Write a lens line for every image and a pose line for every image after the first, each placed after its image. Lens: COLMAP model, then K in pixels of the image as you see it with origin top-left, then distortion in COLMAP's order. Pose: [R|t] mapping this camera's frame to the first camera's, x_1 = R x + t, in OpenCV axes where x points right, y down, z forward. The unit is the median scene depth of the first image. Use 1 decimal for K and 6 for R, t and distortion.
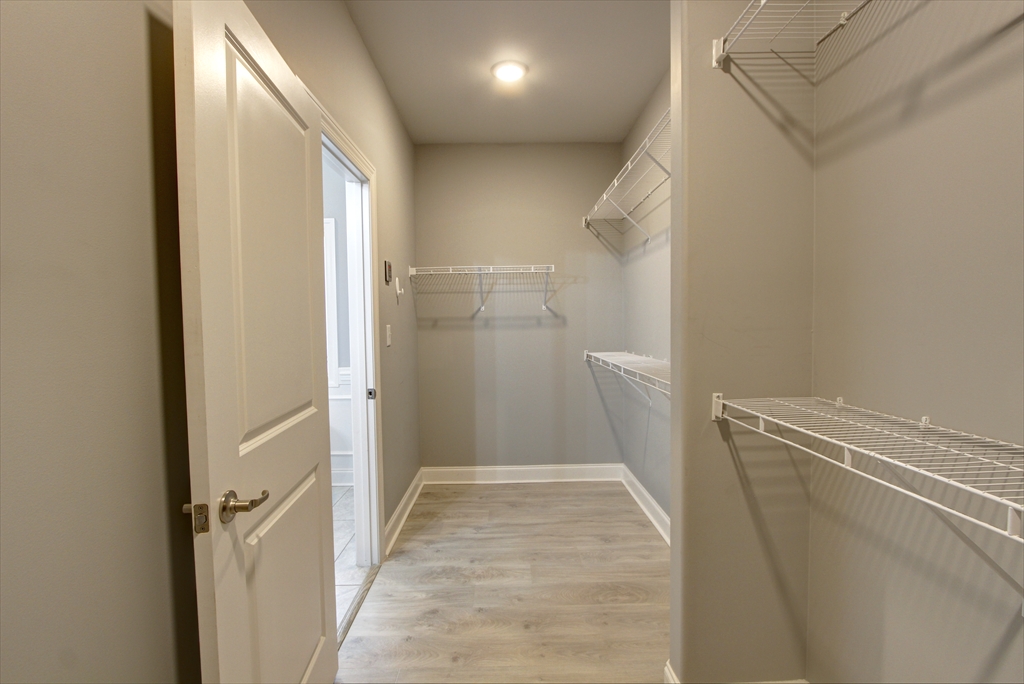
lens RADIAL K [[479.8, 0, 513.1], [0, 479.8, 339.1], [0, 0, 1]] dist [-0.015136, 0.000482]
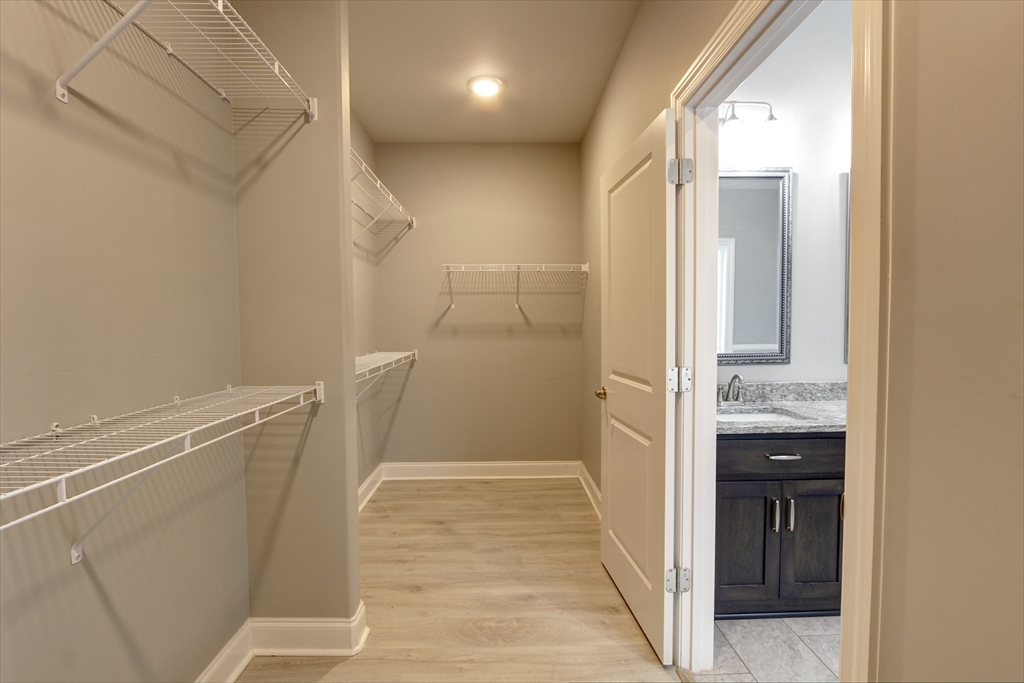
lens RADIAL K [[476.8, 0, 512.0], [0, 476.8, 341.5], [0, 0, 1]] dist [-0.049930, 0.024549]
pose [[-0.999314, 0.023580, 0.028550, -0.084403], [0.025124, 0.998170, 0.055000, -0.027215], [-0.027201, 0.055679, -0.998078, 1.686164]]
